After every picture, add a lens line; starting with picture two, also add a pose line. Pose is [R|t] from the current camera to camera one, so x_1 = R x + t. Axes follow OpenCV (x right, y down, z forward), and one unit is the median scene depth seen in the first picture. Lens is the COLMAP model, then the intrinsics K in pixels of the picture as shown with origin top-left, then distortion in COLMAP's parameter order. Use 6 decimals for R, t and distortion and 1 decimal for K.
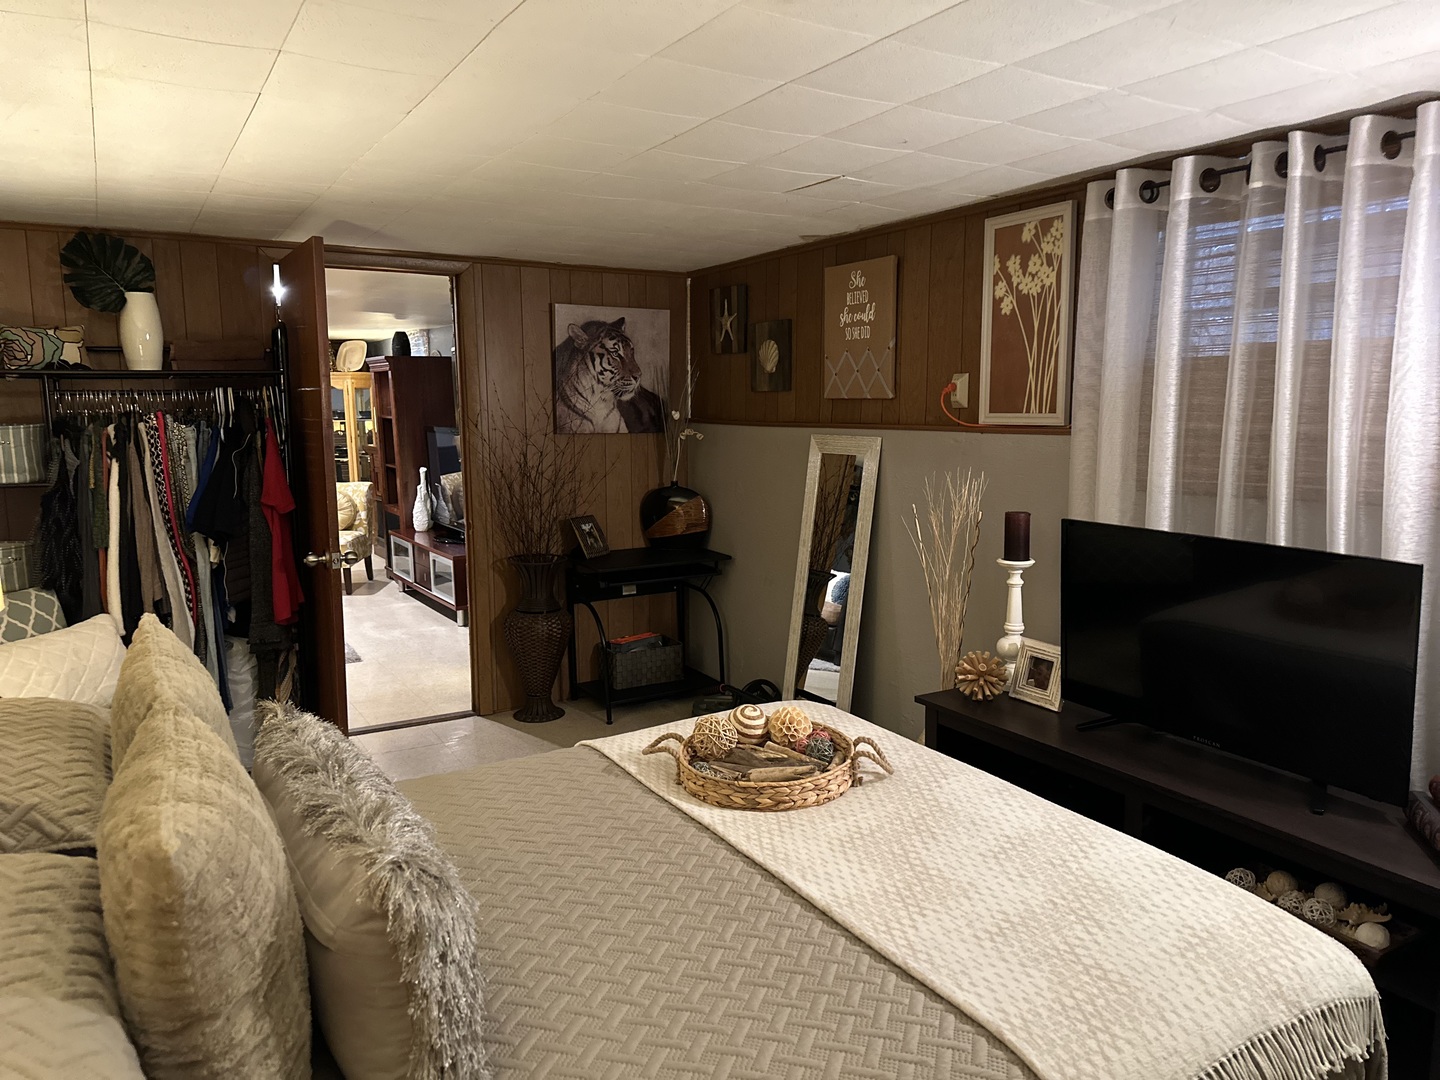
lens RADIAL K [[1007.5, 0, 711.3], [0, 1007.5, 543.1], [0, 0, 1]] dist [0.045180, -0.060492]
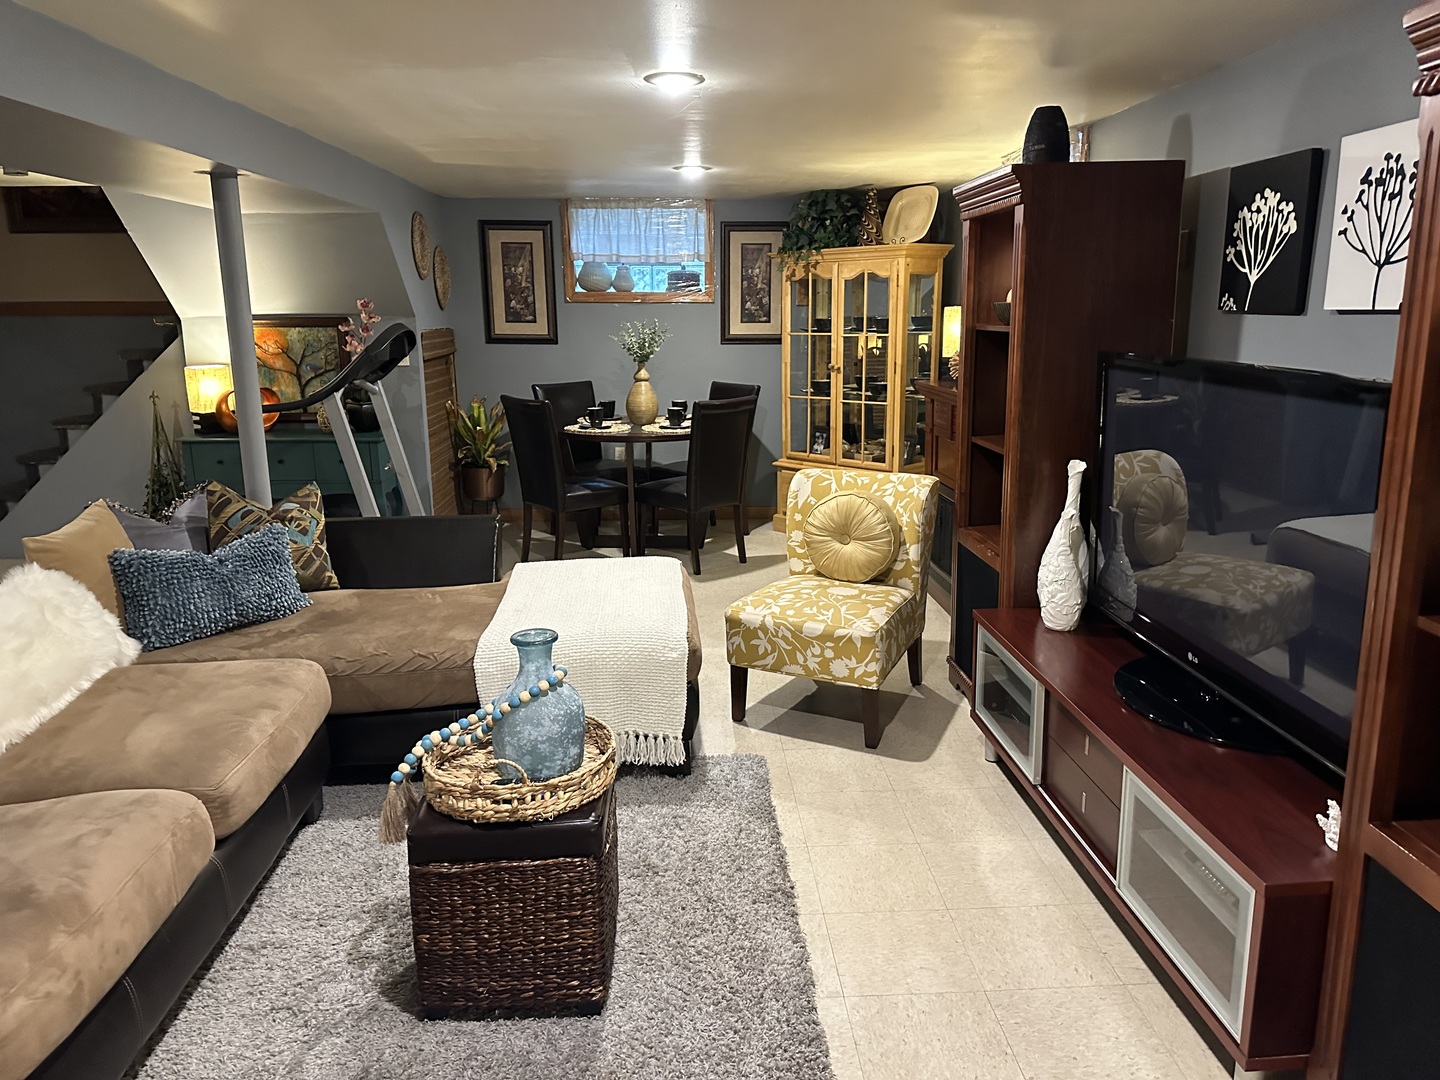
lens RADIAL K [[1007.5, 0, 711.3], [0, 1007.5, 543.1], [0, 0, 1]] dist [0.045180, -0.060492]
pose [[0.874856, 0.107728, -0.472253, -0.213028], [-0.066666, 0.992456, 0.102894, -0.071422], [0.479774, -0.058534, 0.875437, 0.569919]]
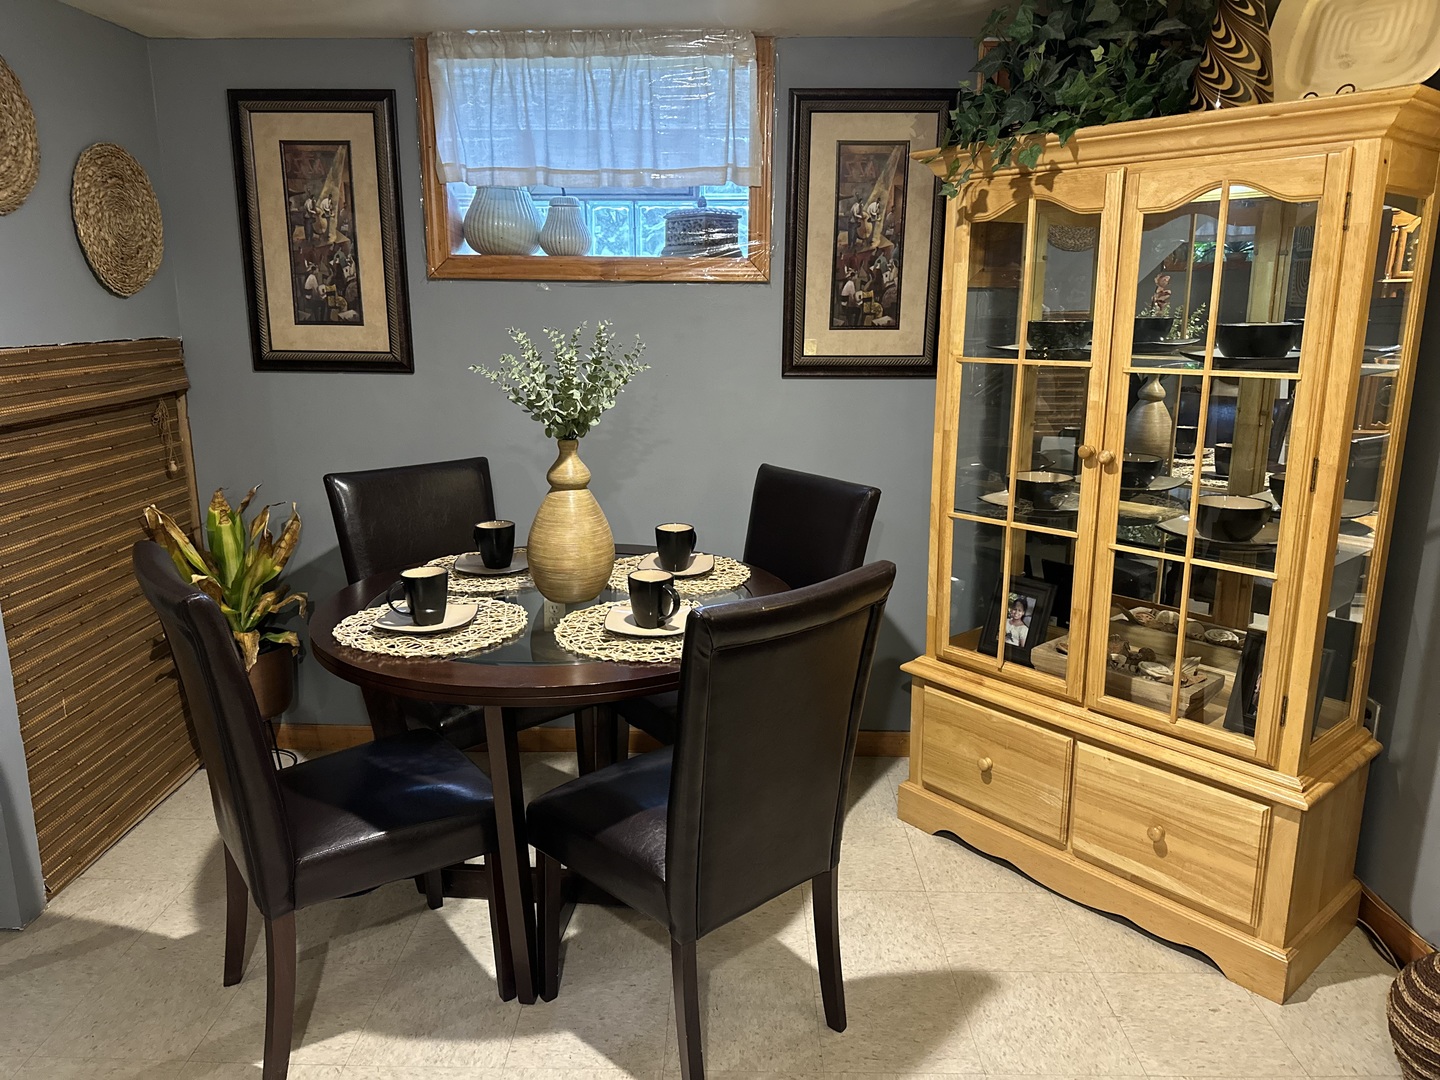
lens RADIAL K [[1017.6, 0, 683.5], [0, 1017.6, 538.7], [0, 0, 1]] dist [0.041392, -0.103105]
pose [[0.834492, 0.128343, -0.535865, -0.439341], [-0.082253, 0.990614, 0.109167, -0.127820], [0.544846, -0.047022, 0.837217, 0.977201]]
